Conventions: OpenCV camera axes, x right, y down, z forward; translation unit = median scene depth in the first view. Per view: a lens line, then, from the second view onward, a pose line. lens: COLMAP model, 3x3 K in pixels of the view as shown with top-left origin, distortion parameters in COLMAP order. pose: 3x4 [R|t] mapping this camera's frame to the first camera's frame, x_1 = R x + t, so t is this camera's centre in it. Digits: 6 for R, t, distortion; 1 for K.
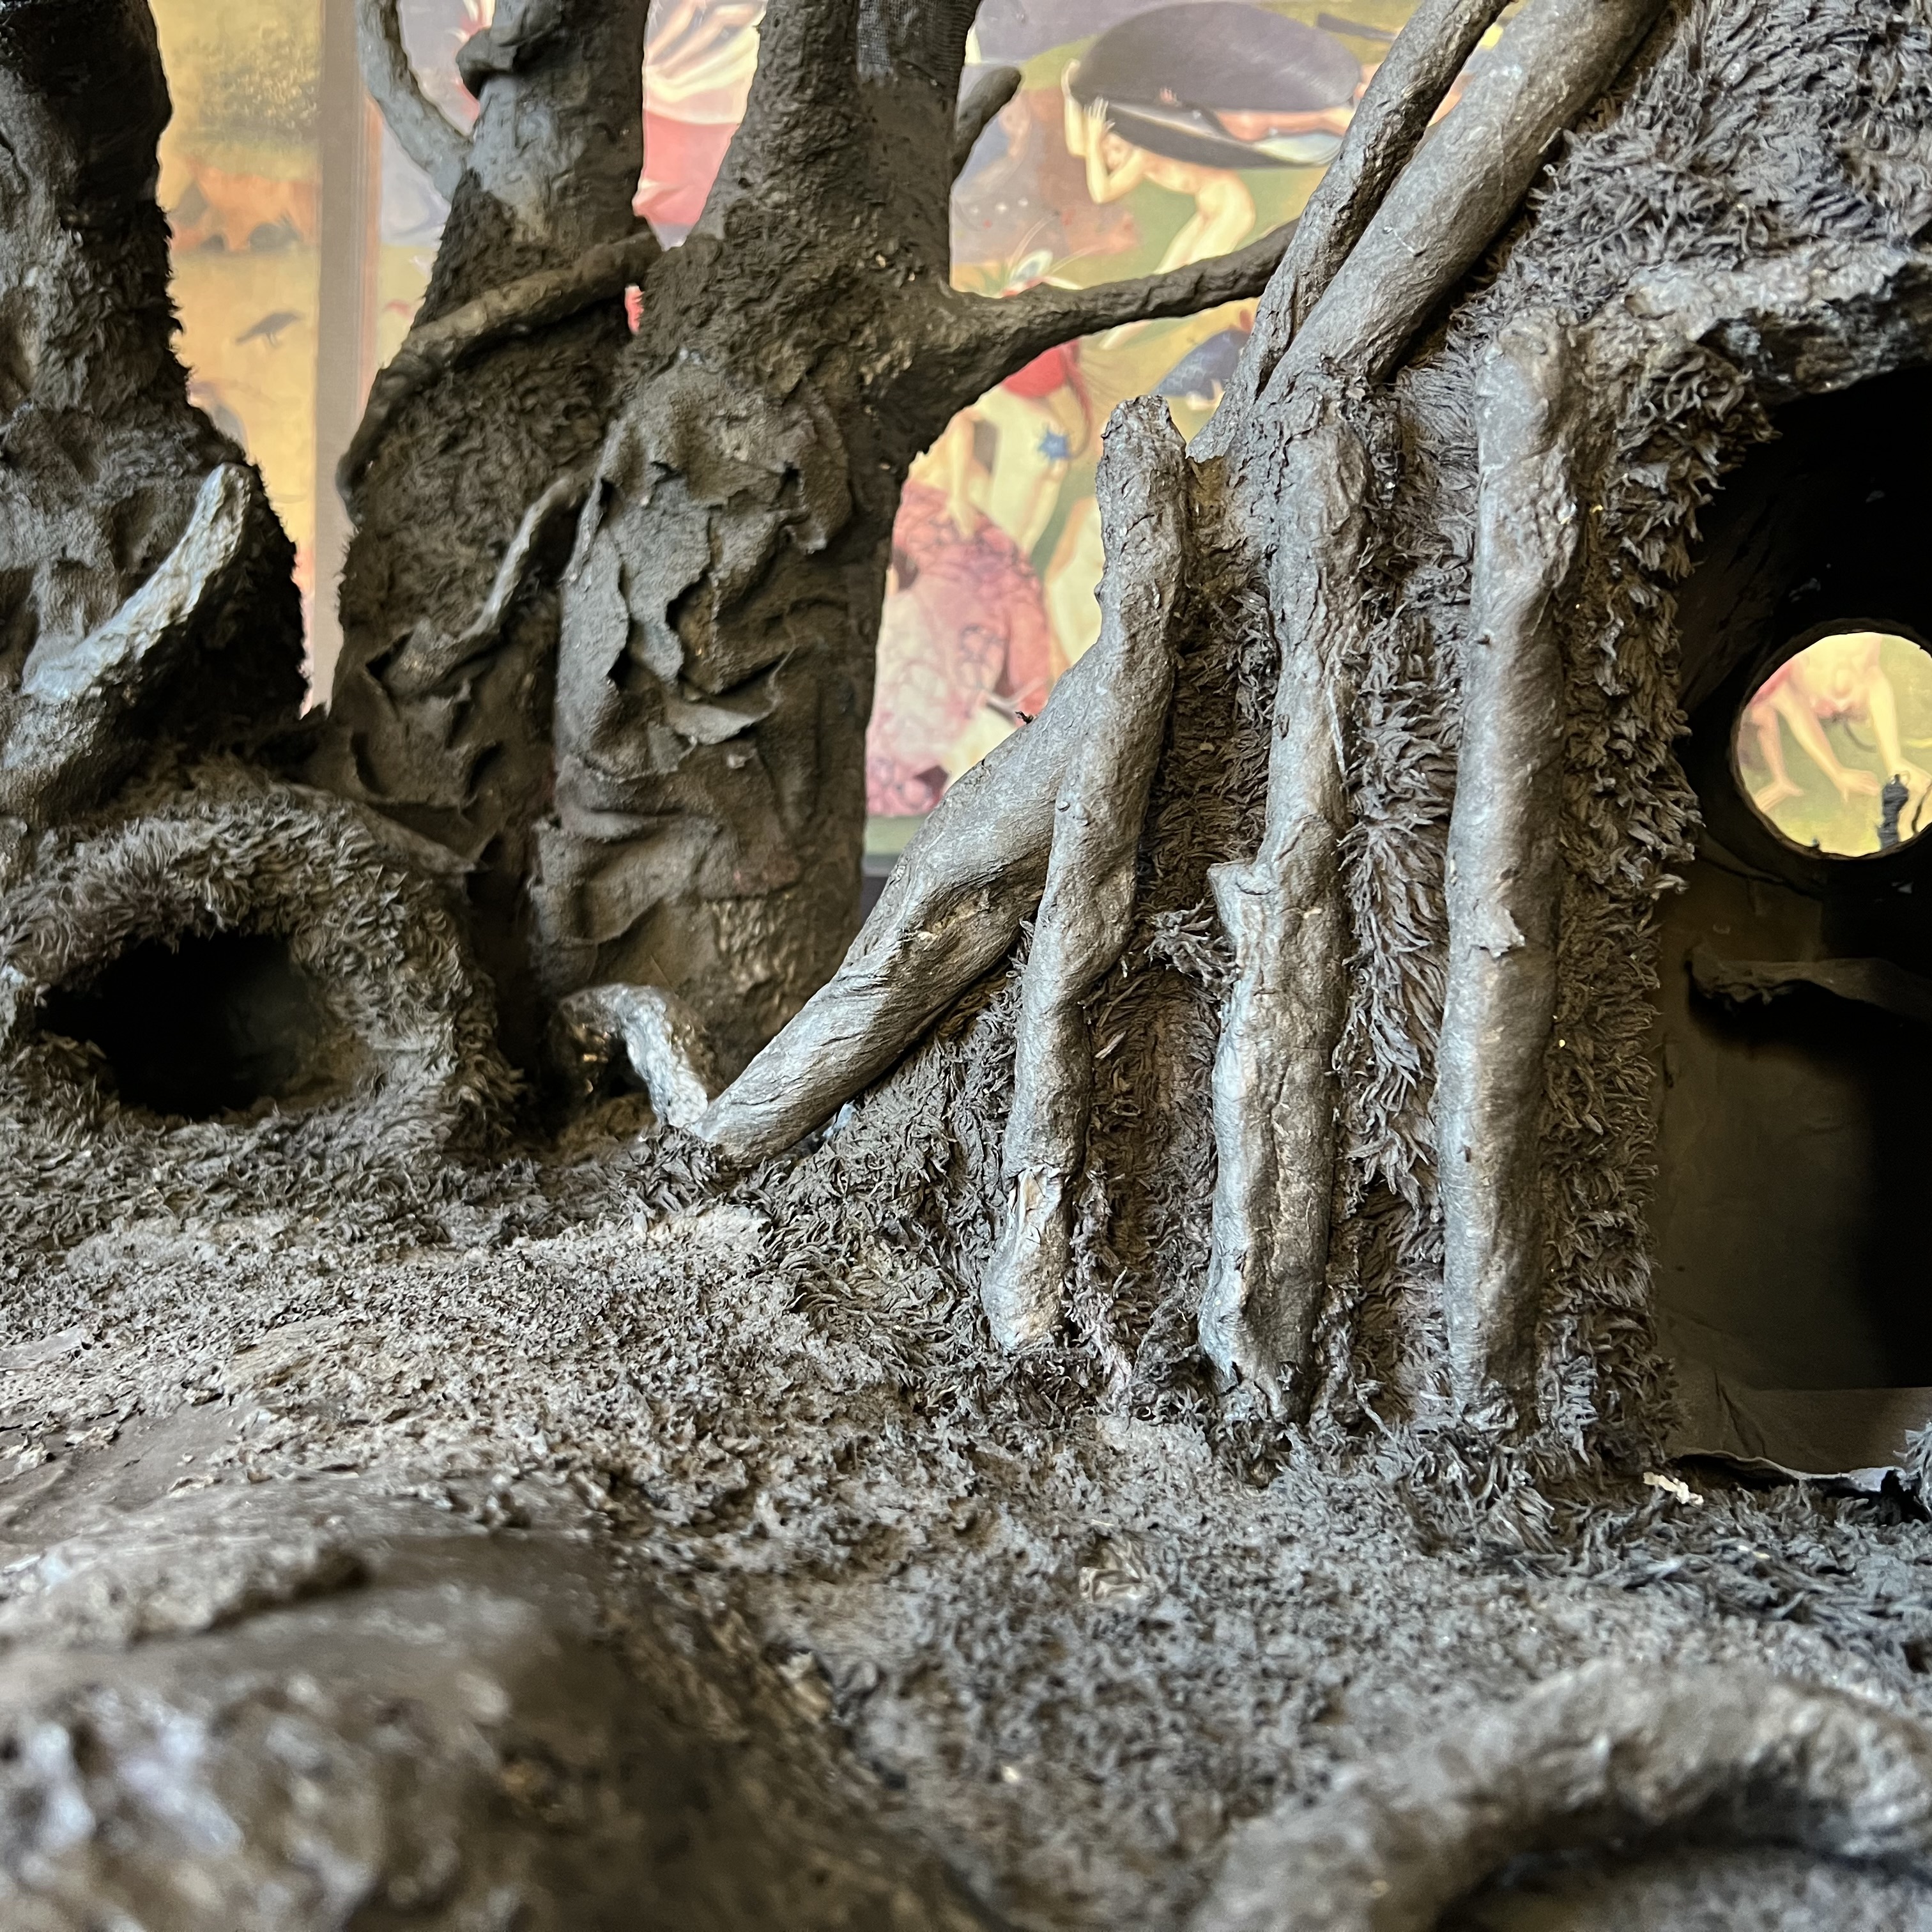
lens RADIAL K [[2098.8, 0, 800.8], [0, 2098.8, 963.6], [0, 0, 1]] dist [0.134165, -0.317674]
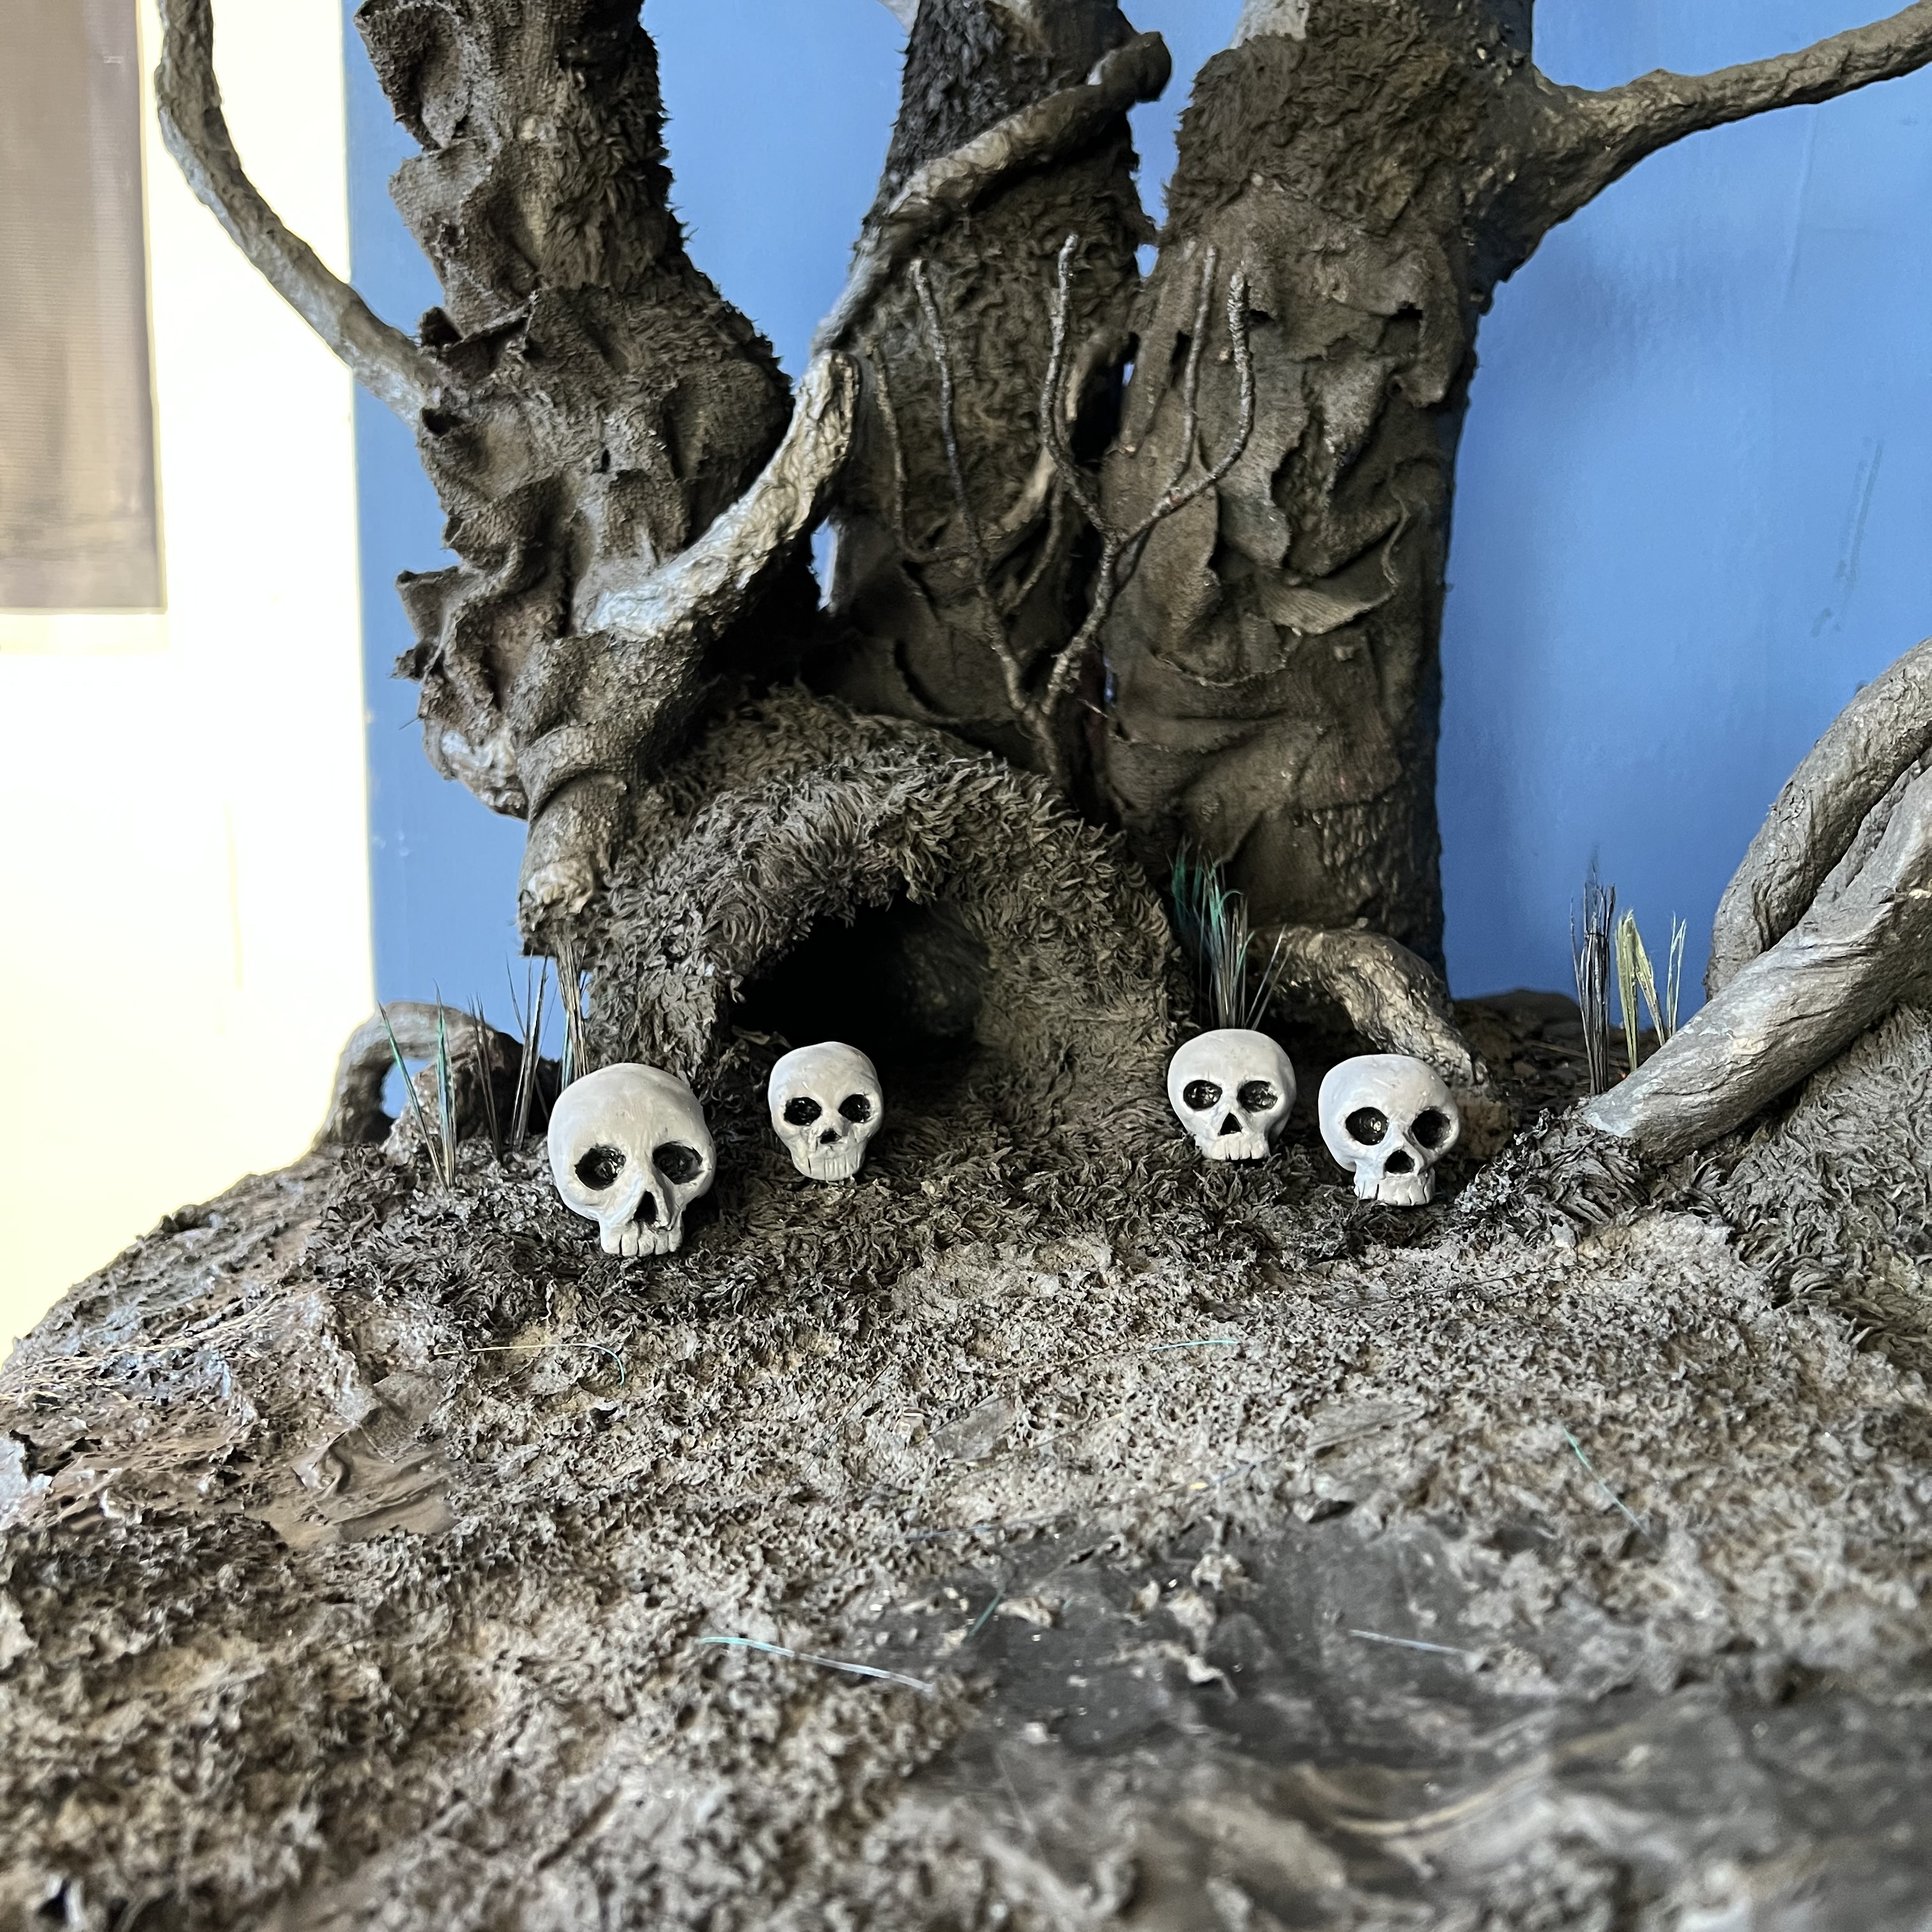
lens RADIAL K [[2140.1, 0, 964.6], [0, 2140.1, 1065.2], [0, 0, 1]] dist [0.128632, -0.271163]
pose [[0.998138, -0.058515, 0.017209, -0.323277], [0.055810, 0.990032, 0.129310, -0.075192], [-0.024604, -0.128109, 0.991455, 0.112984]]
